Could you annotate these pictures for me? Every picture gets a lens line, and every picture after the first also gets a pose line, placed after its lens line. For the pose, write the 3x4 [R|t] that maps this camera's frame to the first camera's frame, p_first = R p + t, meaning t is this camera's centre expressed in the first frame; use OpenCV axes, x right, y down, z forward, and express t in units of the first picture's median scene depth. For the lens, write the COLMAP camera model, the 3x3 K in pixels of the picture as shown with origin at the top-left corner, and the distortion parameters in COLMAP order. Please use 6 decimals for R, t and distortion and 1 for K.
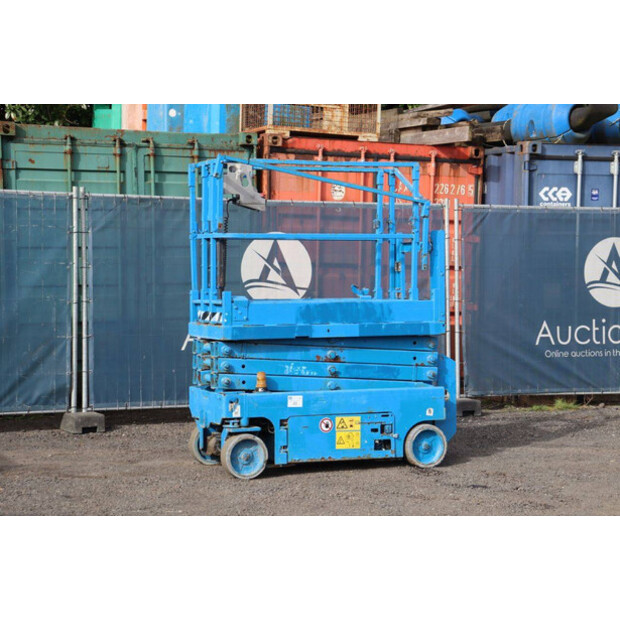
lens RADIAL K [[1411.3, 0, 310.7], [0, 1411.3, 309.2], [0, 0, 1]] dist [0.320663, 0.000000]
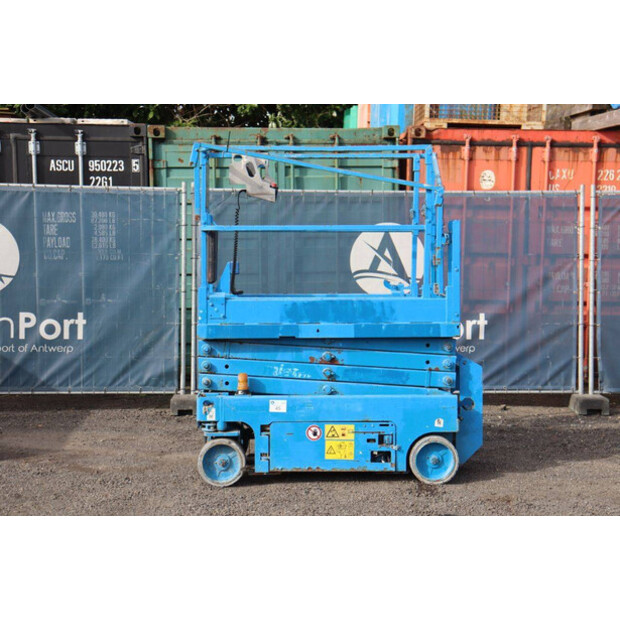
lens RADIAL K [[1073.0, 0, 310.3], [0, 1073.0, 314.8], [0, 0, 1]] dist [0.195205, 0.000000]
pose [[0.936001, 0.021414, -0.351345, 0.242915], [-0.010160, 0.999376, 0.033843, -0.018059], [0.351851, -0.028107, 0.935634, 0.328105]]
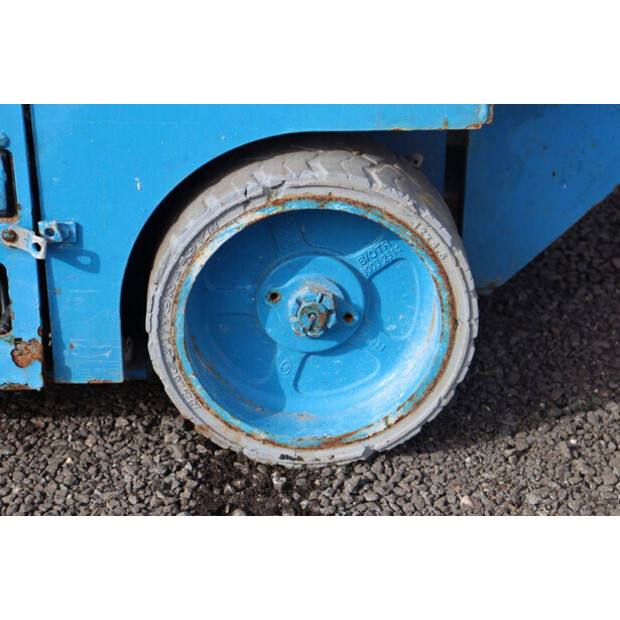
lens RADIAL K [[1666.3, 0, 310.2], [0, 1666.3, 310.0], [0, 0, 1]] dist [0.406119, 0.000000]
pose [[0.941451, 0.154657, -0.299585, 0.125895], [-0.010143, 0.901172, 0.433344, 0.028256], [0.336997, -0.404934, 0.849978, 0.854278]]
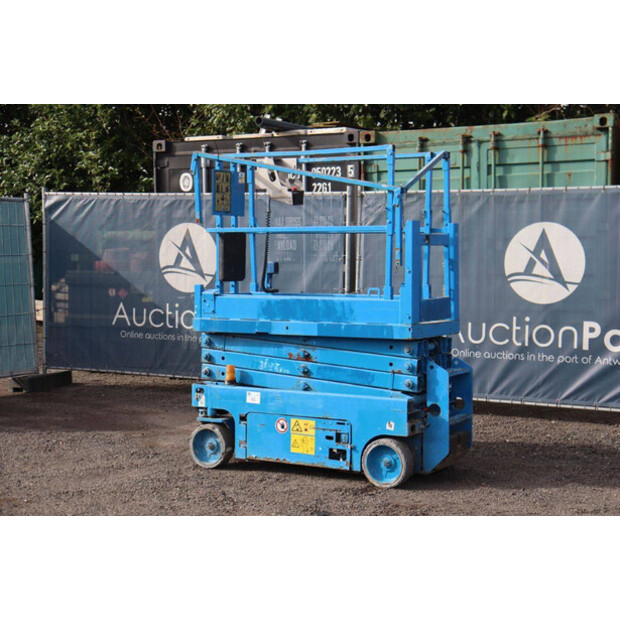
lens RADIAL K [[1157.1, 0, 308.8], [0, 1157.1, 312.7], [0, 0, 1]] dist [0.238600, 0.000000]
pose [[0.609743, 0.041716, -0.791501, 0.616136], [-0.026042, 0.999129, 0.032597, -0.020211], [0.792171, 0.000736, 0.610298, 0.508432]]
